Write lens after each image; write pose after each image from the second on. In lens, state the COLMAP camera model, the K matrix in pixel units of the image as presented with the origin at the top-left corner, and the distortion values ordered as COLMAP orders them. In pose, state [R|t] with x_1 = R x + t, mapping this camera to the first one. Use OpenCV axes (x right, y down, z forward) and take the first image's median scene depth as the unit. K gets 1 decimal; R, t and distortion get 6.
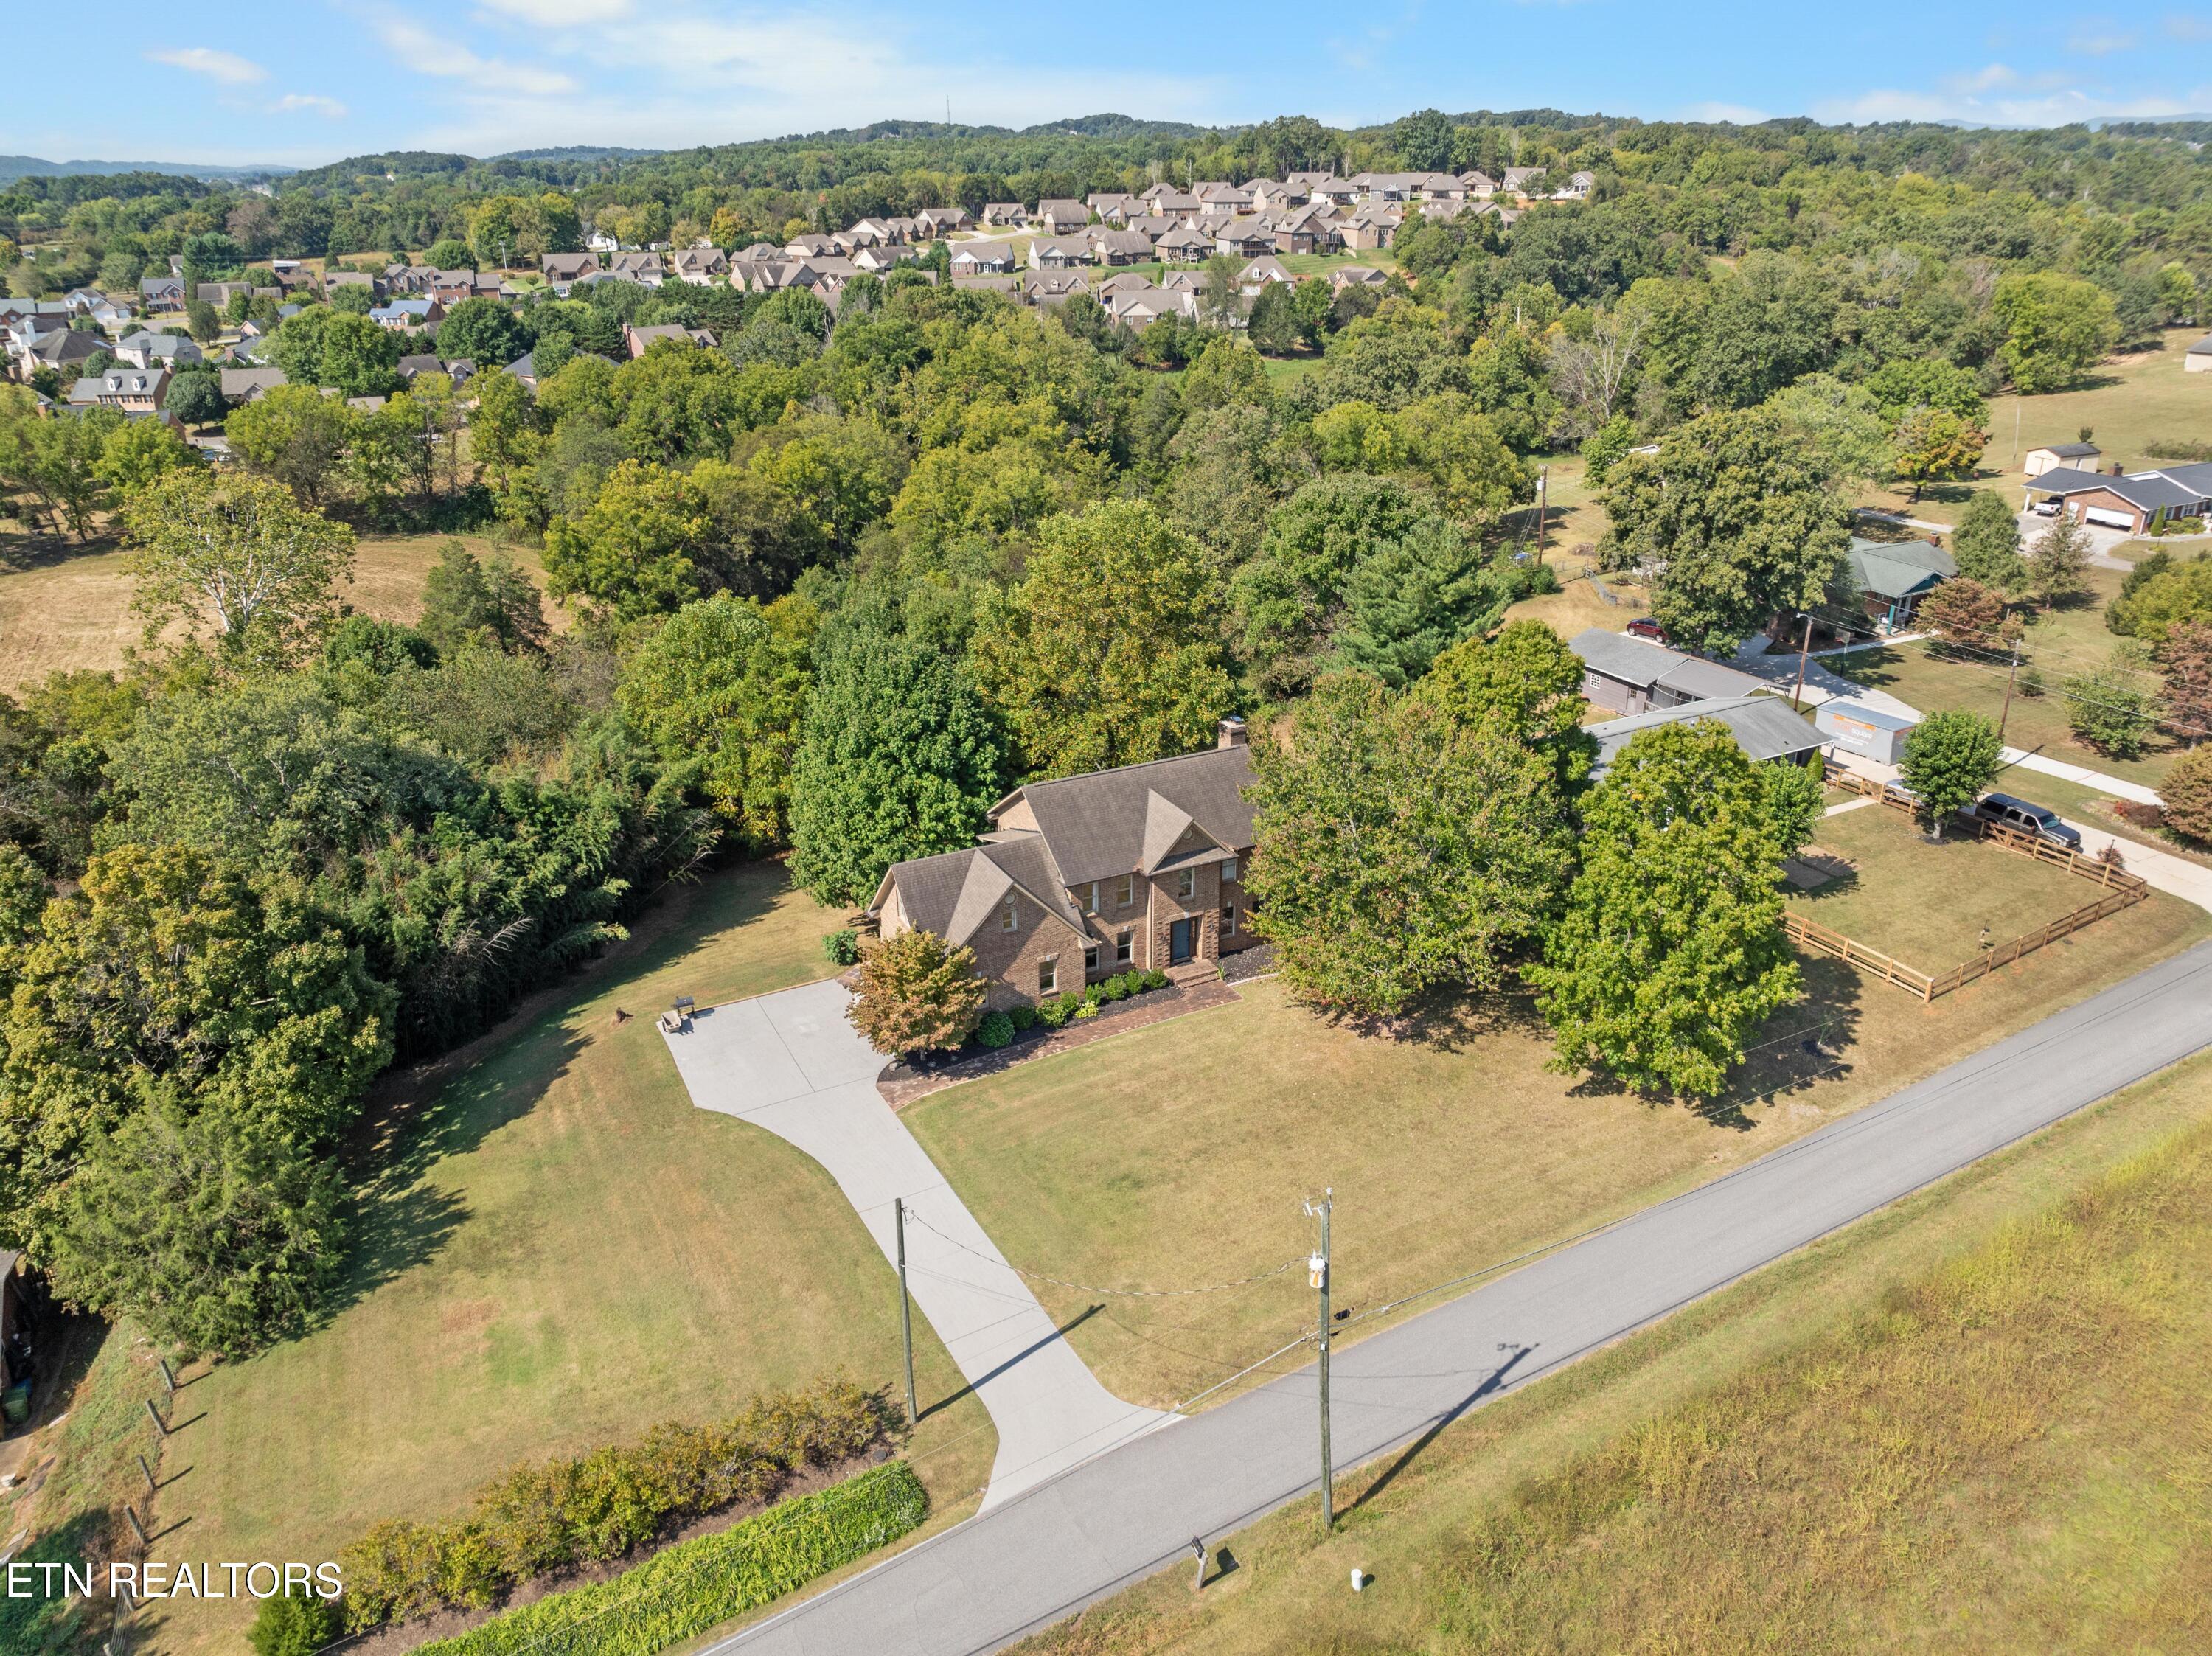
lens RADIAL K [[1574.1, 0, 1104.2], [0, 1574.1, 829.1], [0, 0, 1]] dist [-0.041183, 0.003567]
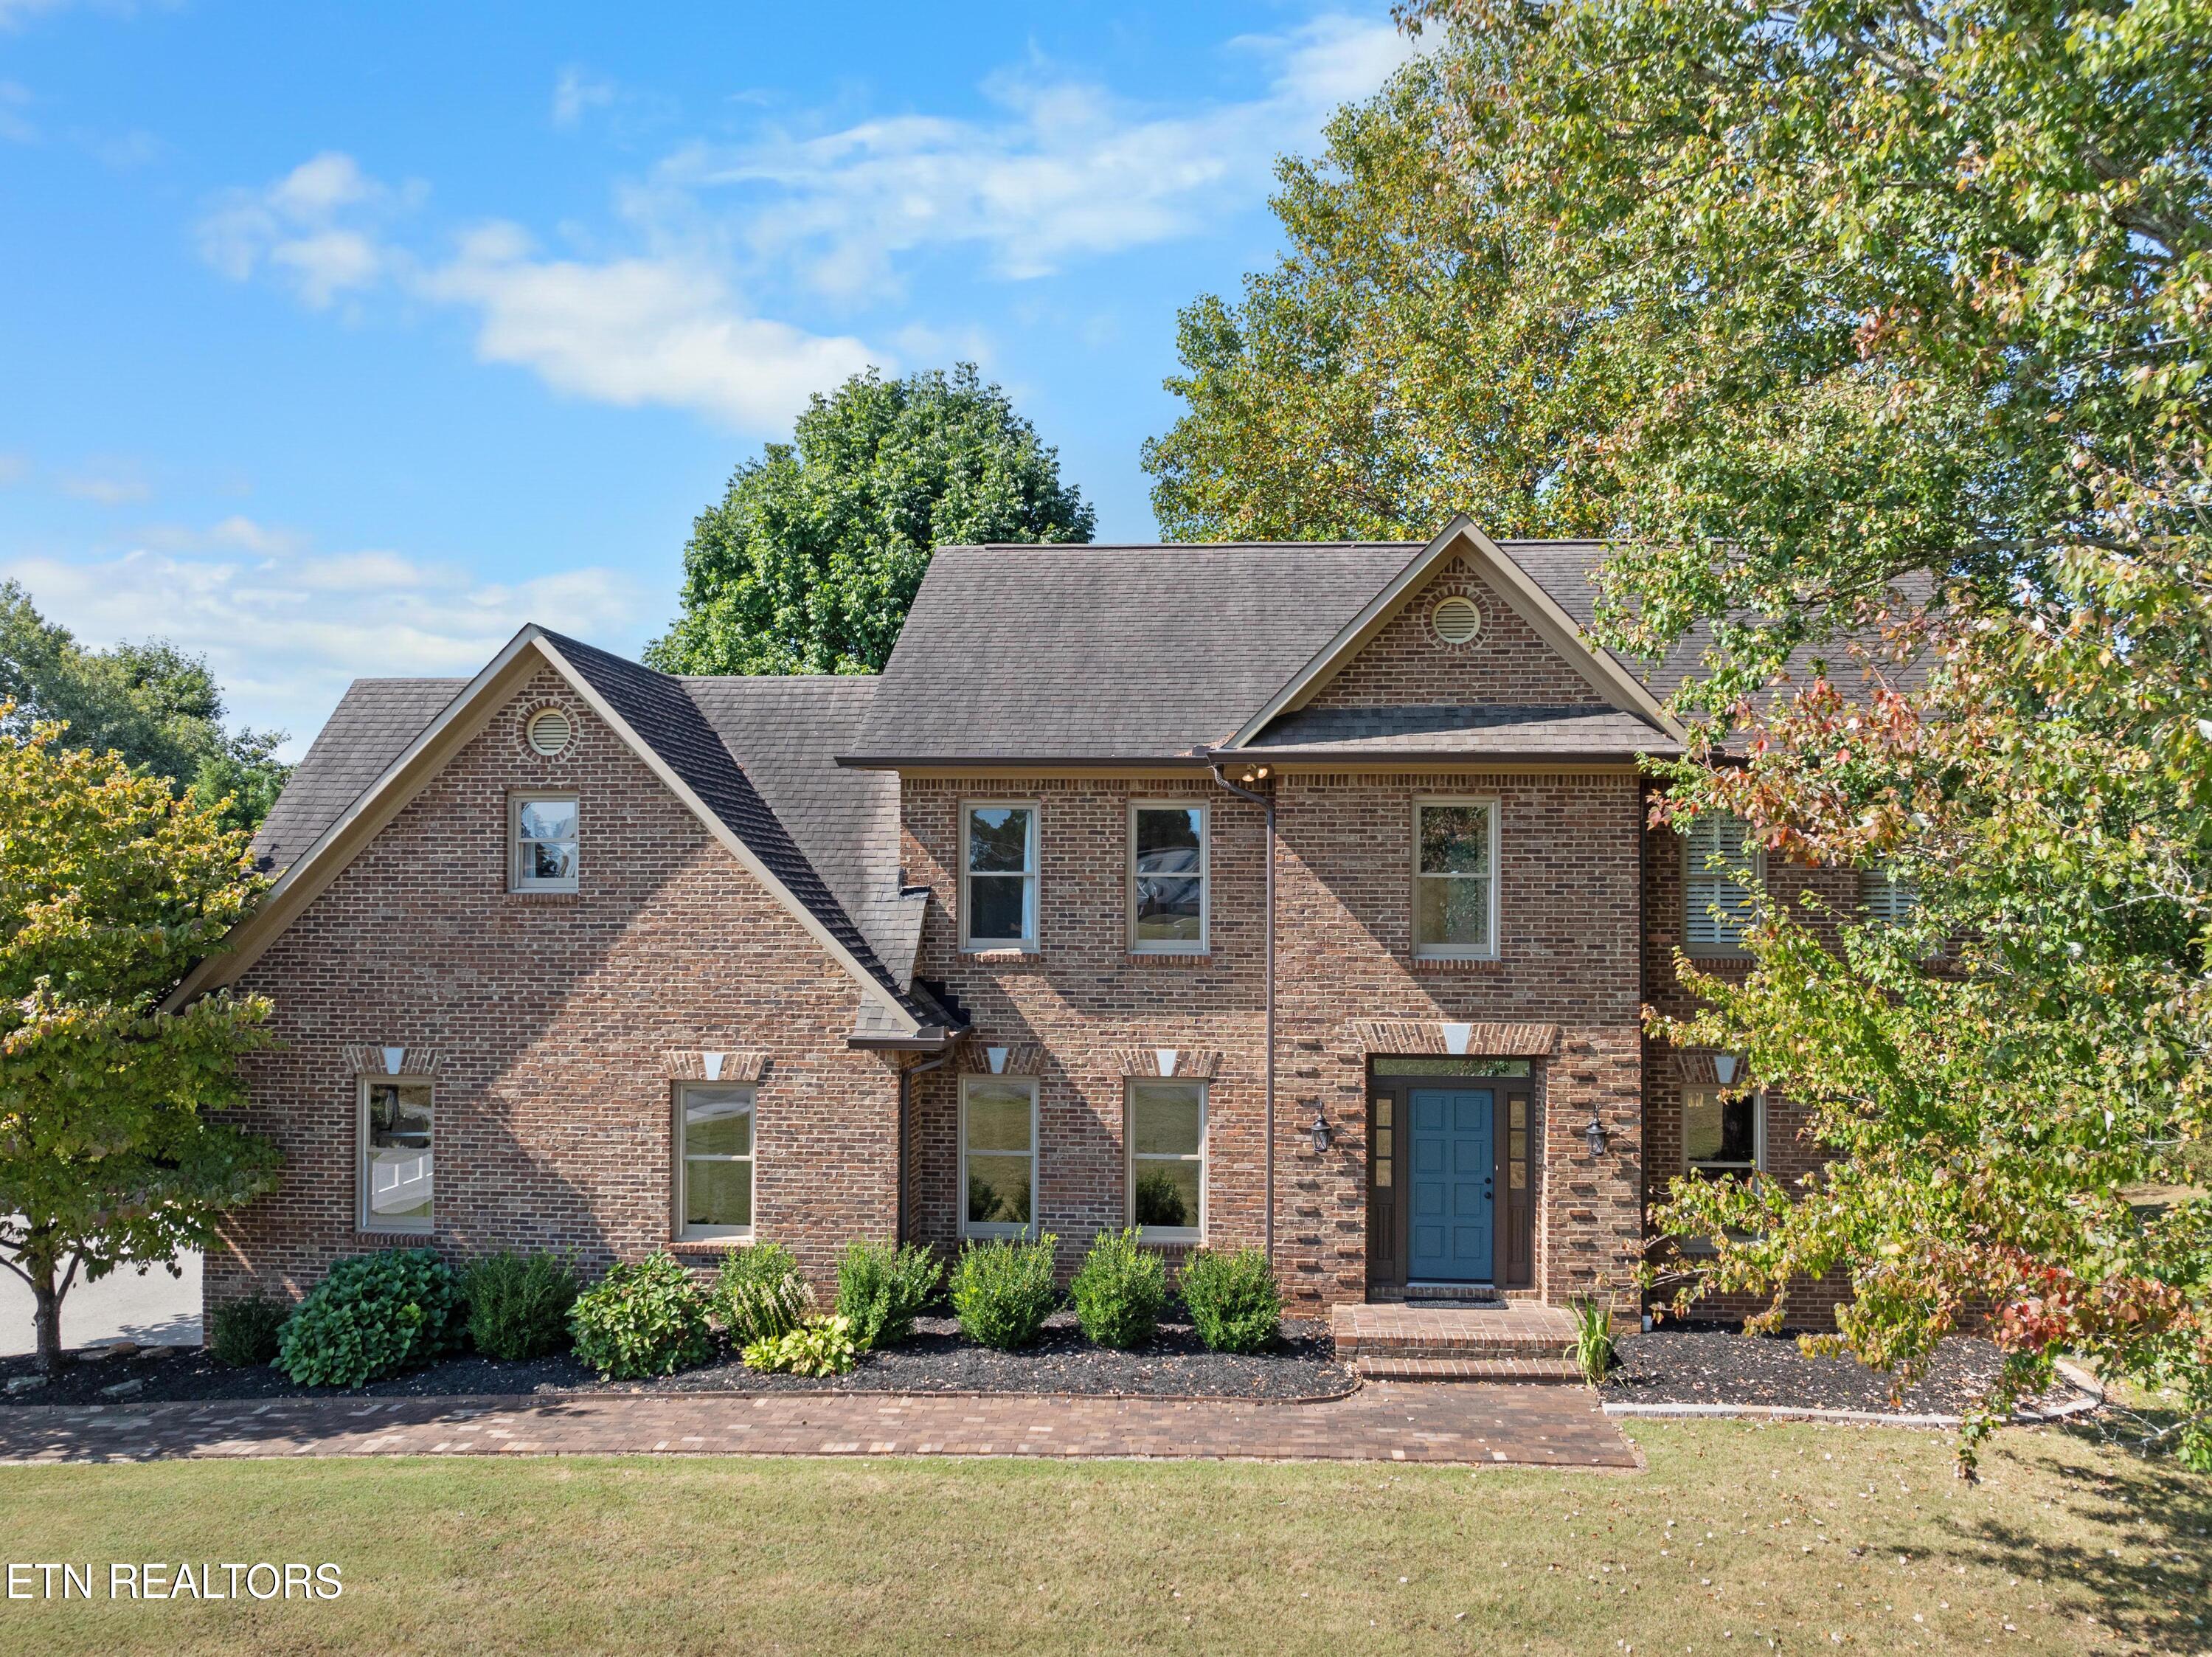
lens RADIAL K [[1690.4, 0, 1144.0], [0, 1690.4, 852.3], [0, 0, 1]] dist [-0.010066, -0.077349]
pose [[0.854466, -0.003995, -0.519491, 0.101524], [-0.212510, 0.909793, -0.356535, 0.091827], [0.474054, 0.415044, 0.776538, 0.604365]]
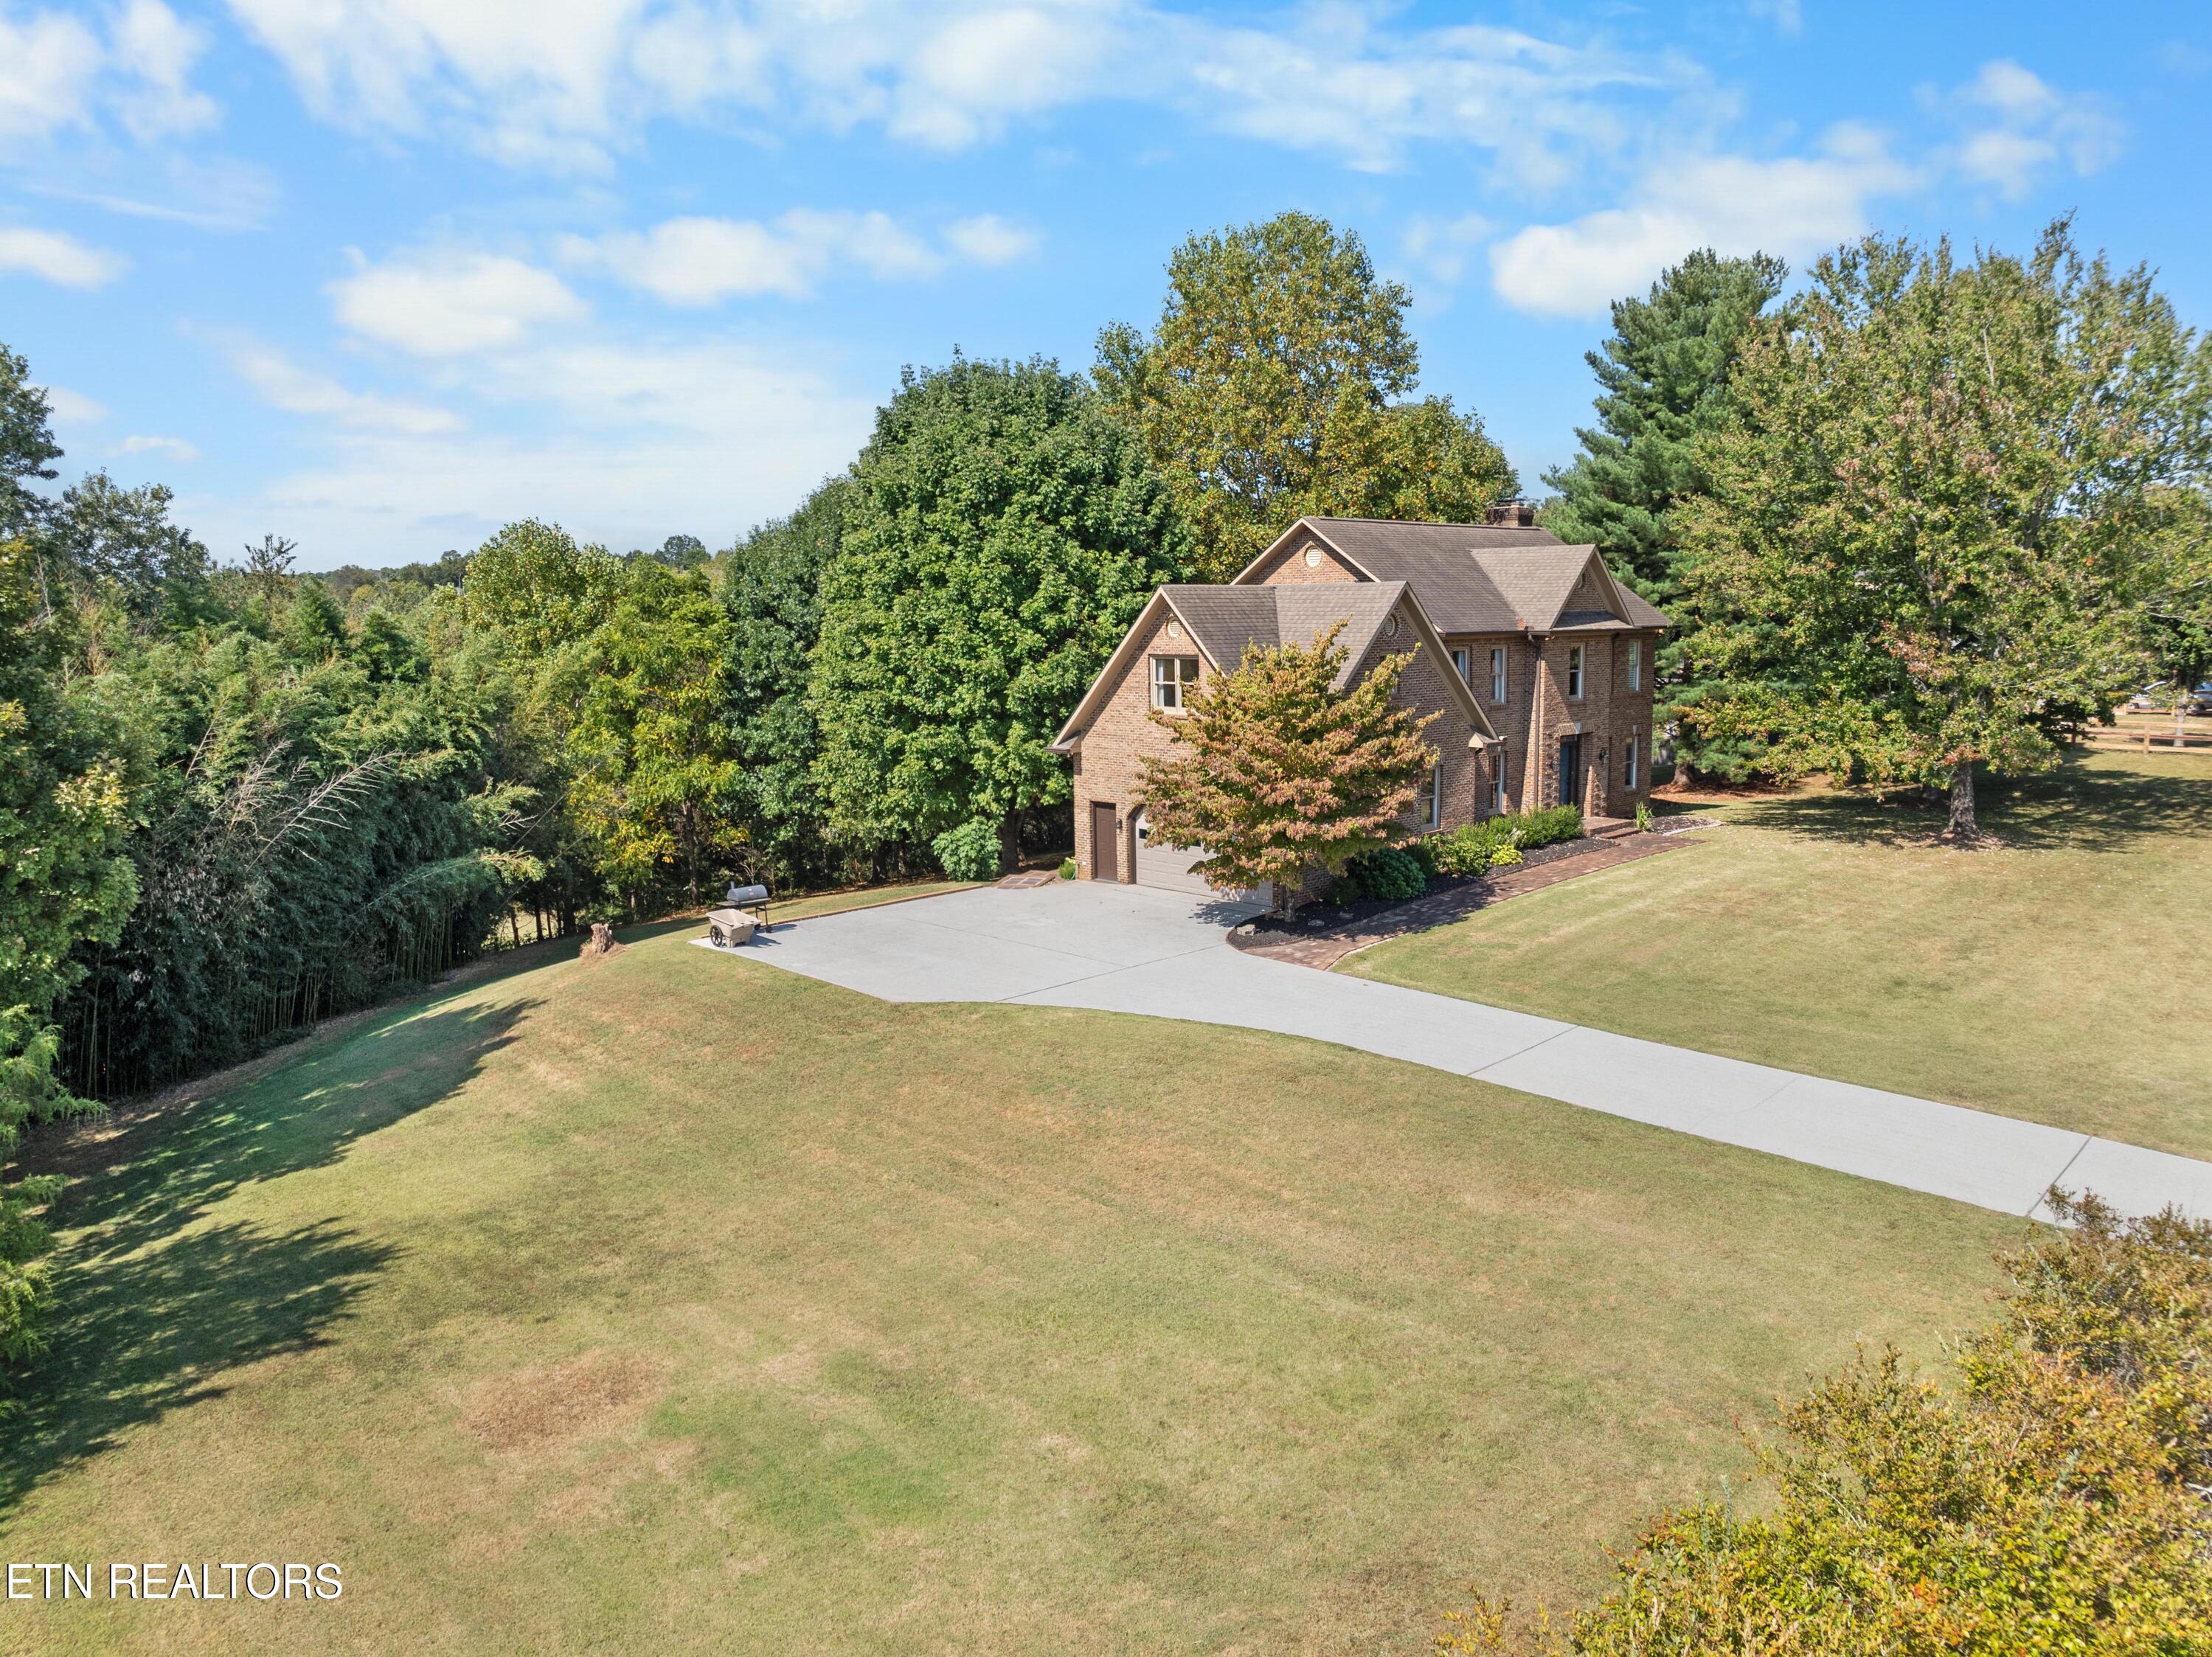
lens RADIAL K [[1586.0, 0, 1106.0], [0, 1586.0, 828.5], [0, 0, 1]] dist [-0.028745, 0.001893]
pose [[0.959639, -0.047746, 0.277153, -0.218607], [0.120051, 0.960731, -0.250167, 0.167181], [-0.254325, 0.273343, 0.927687, 0.377984]]
